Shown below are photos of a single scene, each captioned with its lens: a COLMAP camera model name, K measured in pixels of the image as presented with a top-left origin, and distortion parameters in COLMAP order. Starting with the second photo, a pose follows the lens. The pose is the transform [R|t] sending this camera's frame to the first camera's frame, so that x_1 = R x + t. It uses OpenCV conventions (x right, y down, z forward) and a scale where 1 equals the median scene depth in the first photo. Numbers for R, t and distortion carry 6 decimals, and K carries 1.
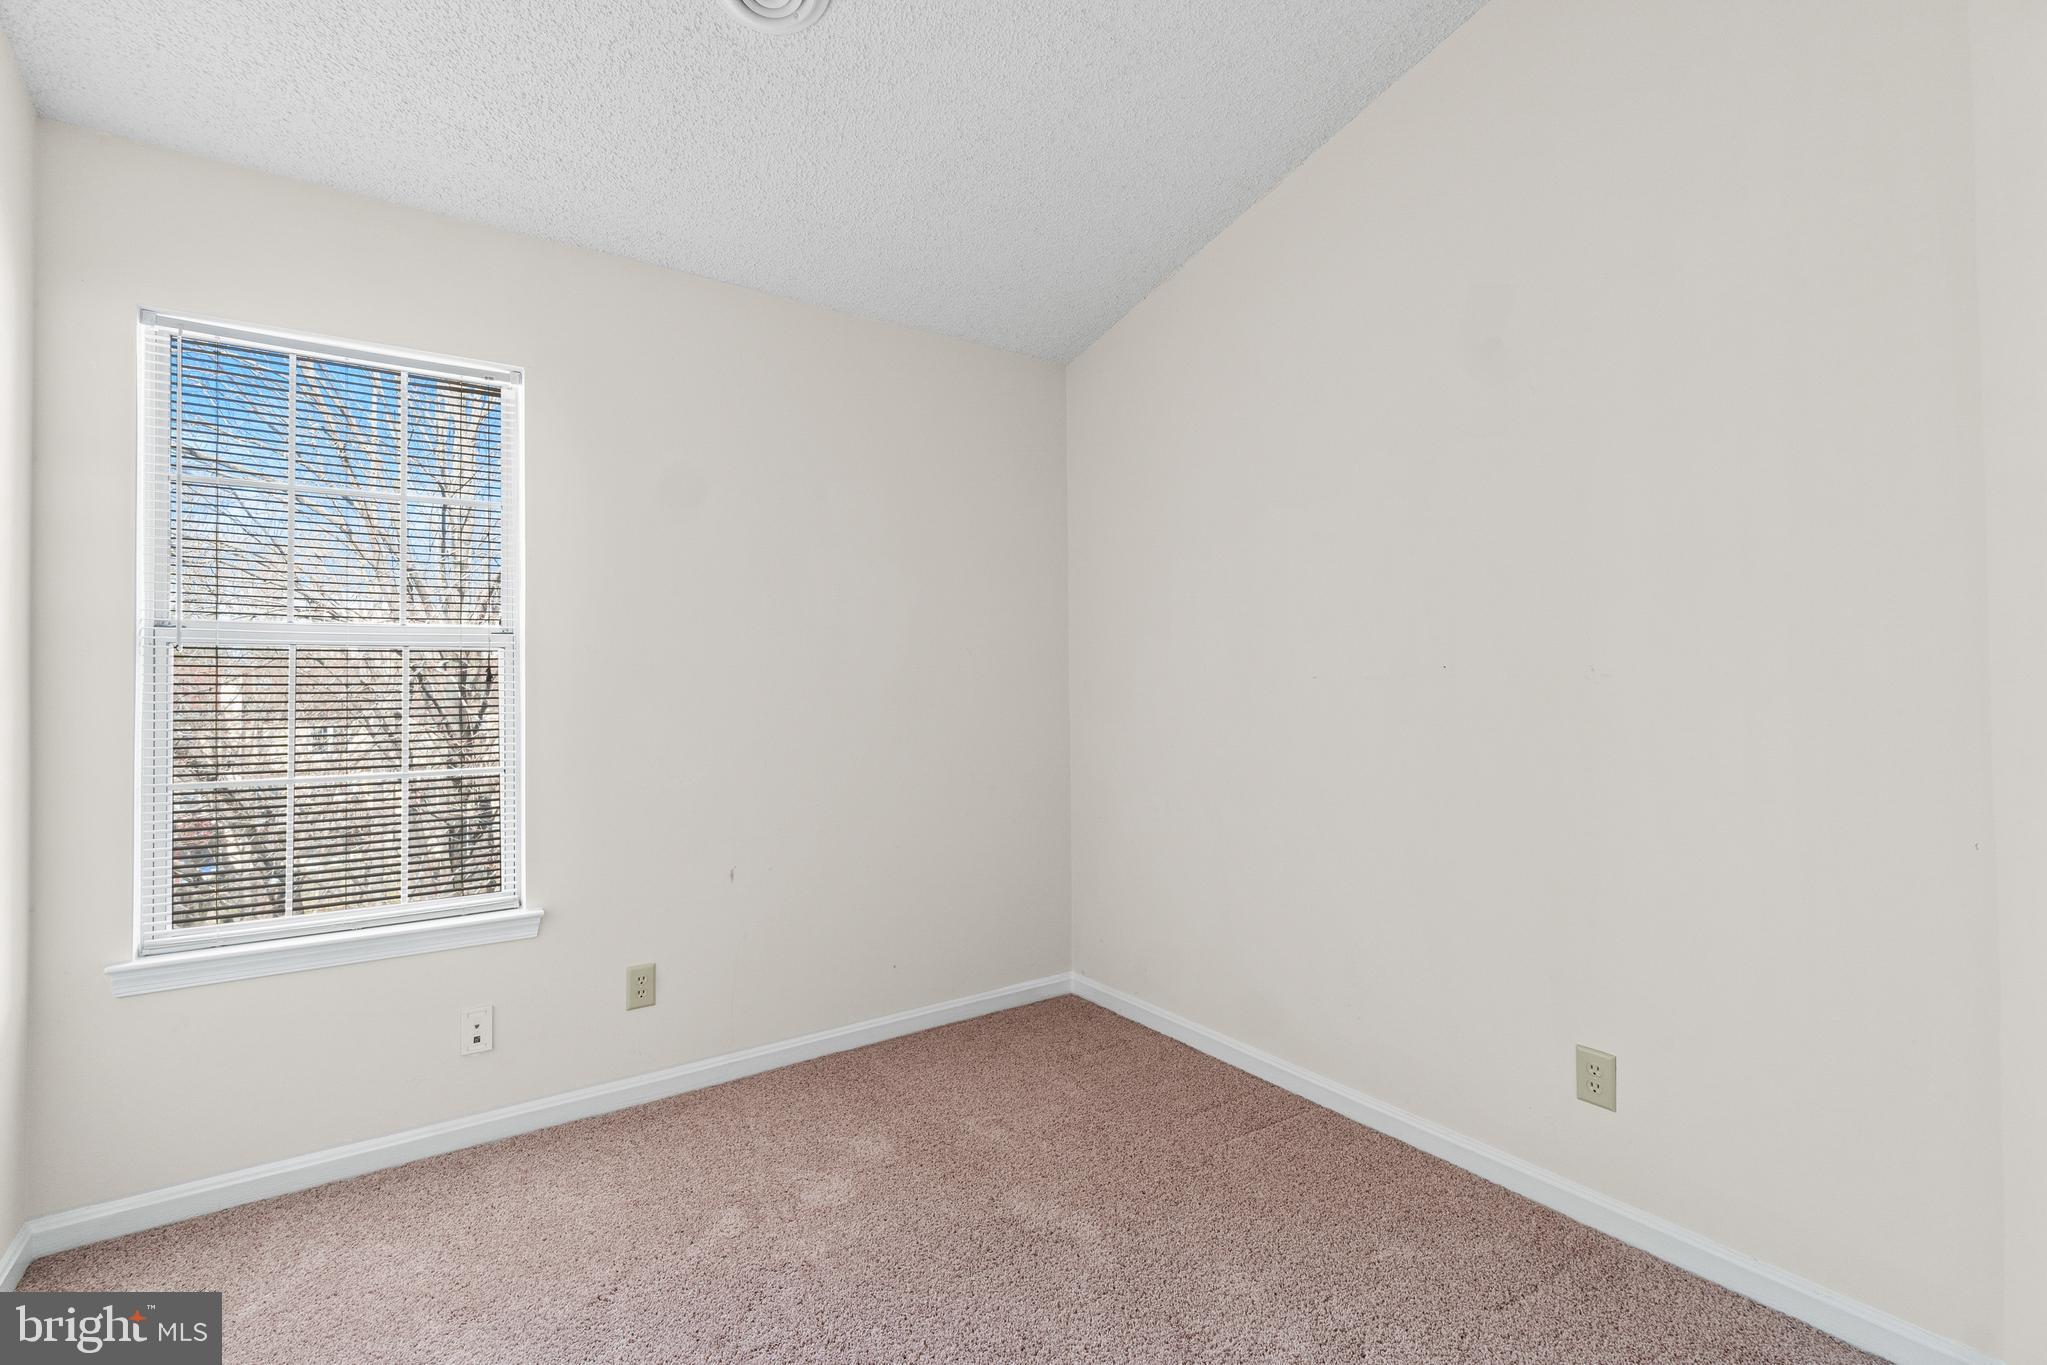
lens RADIAL K [[883.2, 0, 1013.7], [0, 883.2, 665.6], [0, 0, 1]] dist [-0.003516, 0.000533]
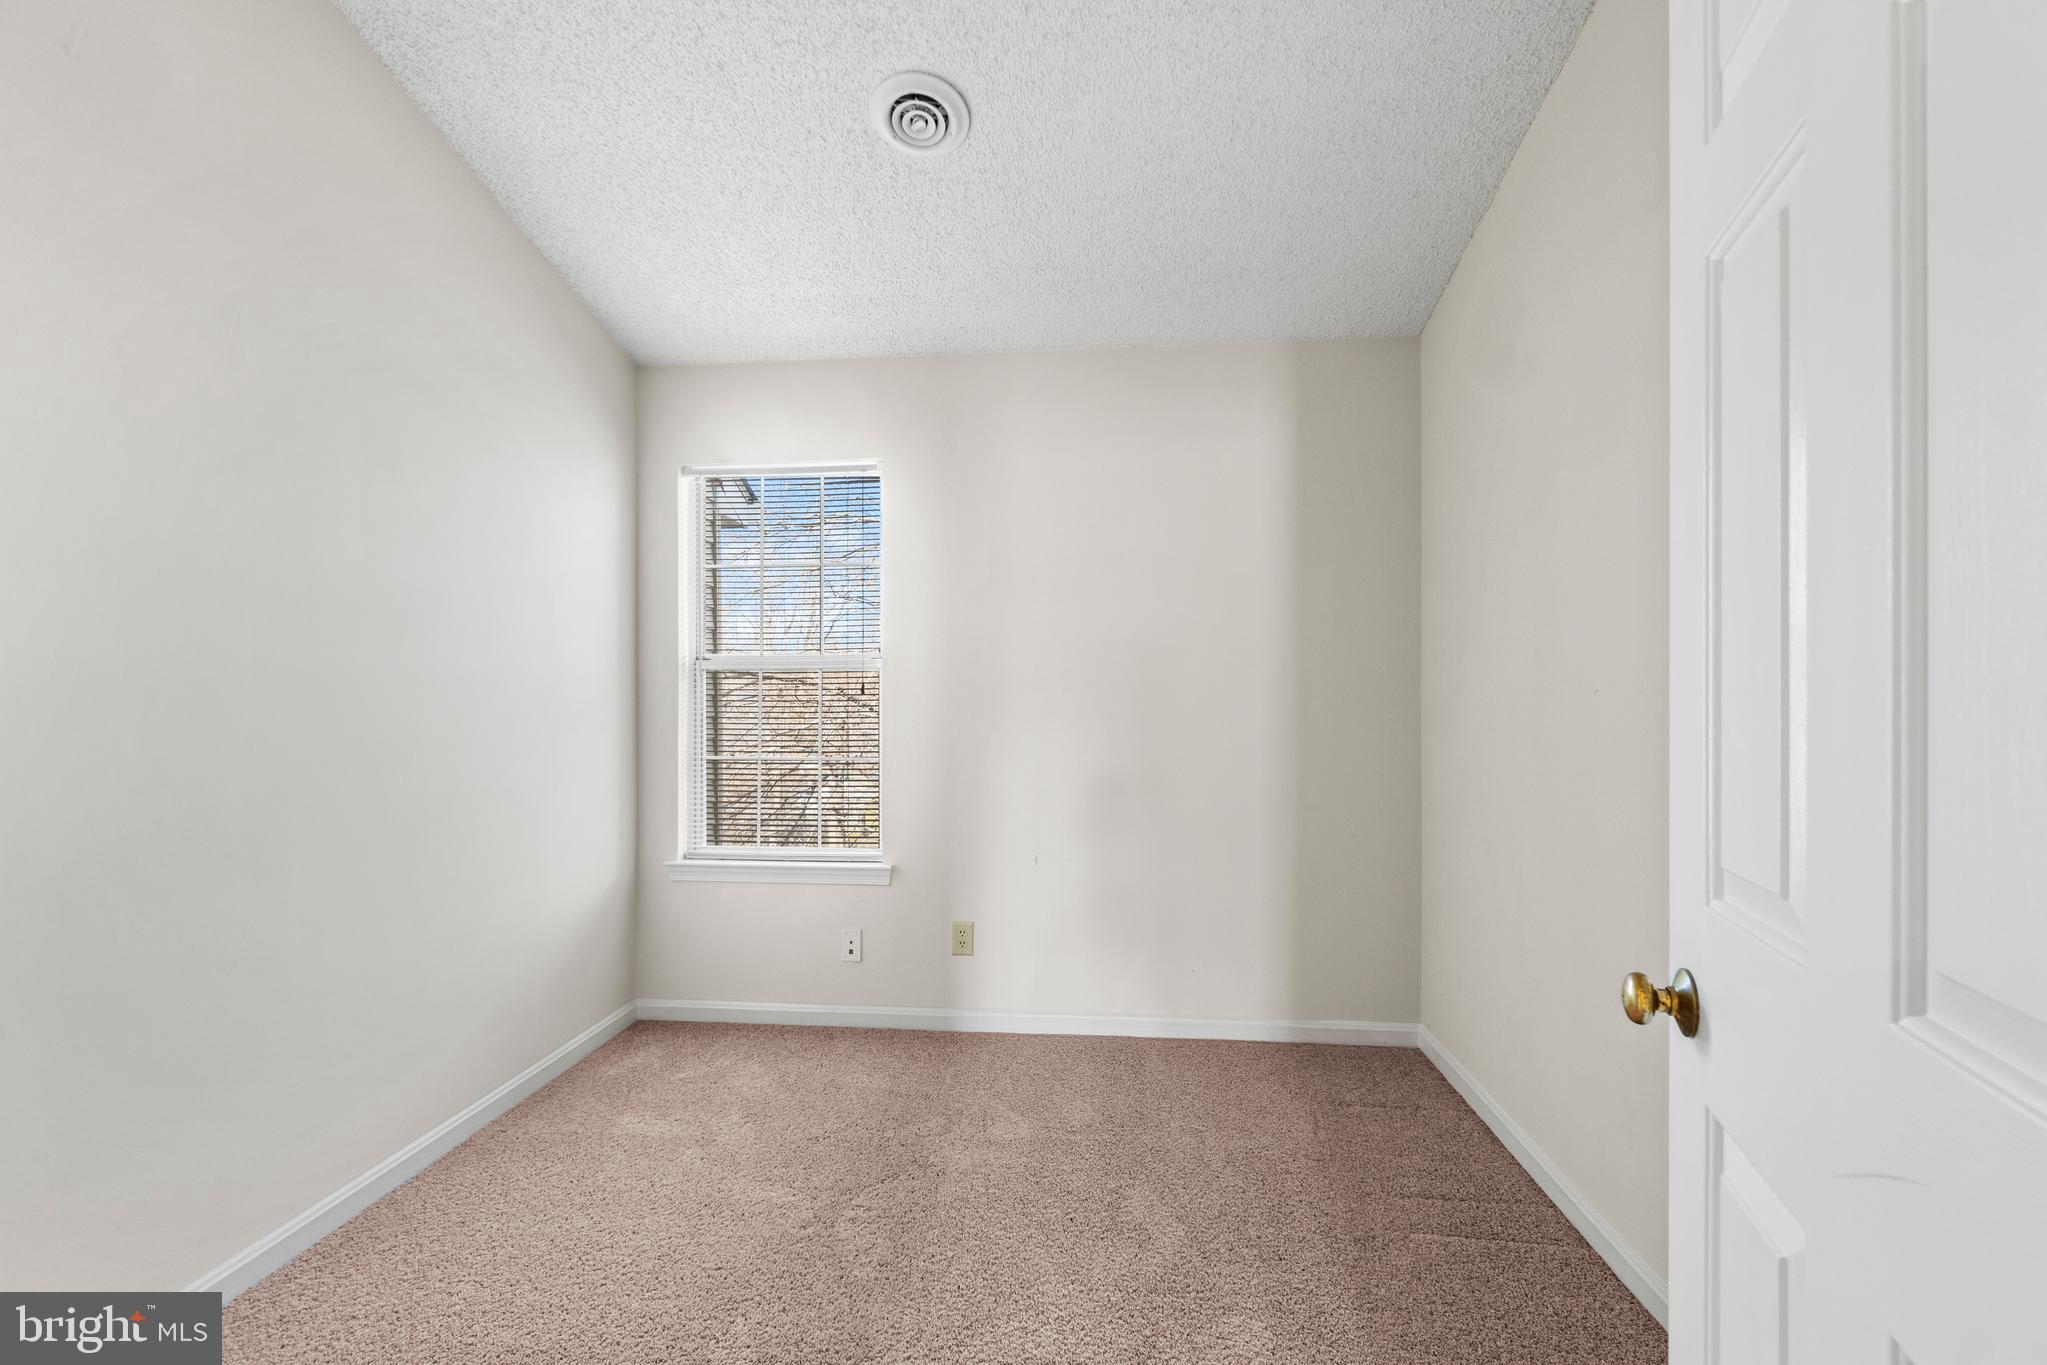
lens RADIAL K [[873.7, 0, 1026.9], [0, 873.7, 698.5], [0, 0, 1]] dist [-0.000768, 0.000095]
pose [[0.773769, 0.001054, -0.633466, 0.502861], [0.006294, 0.999936, 0.009352, 0.016117], [0.633436, -0.011223, 0.773714, 0.124078]]
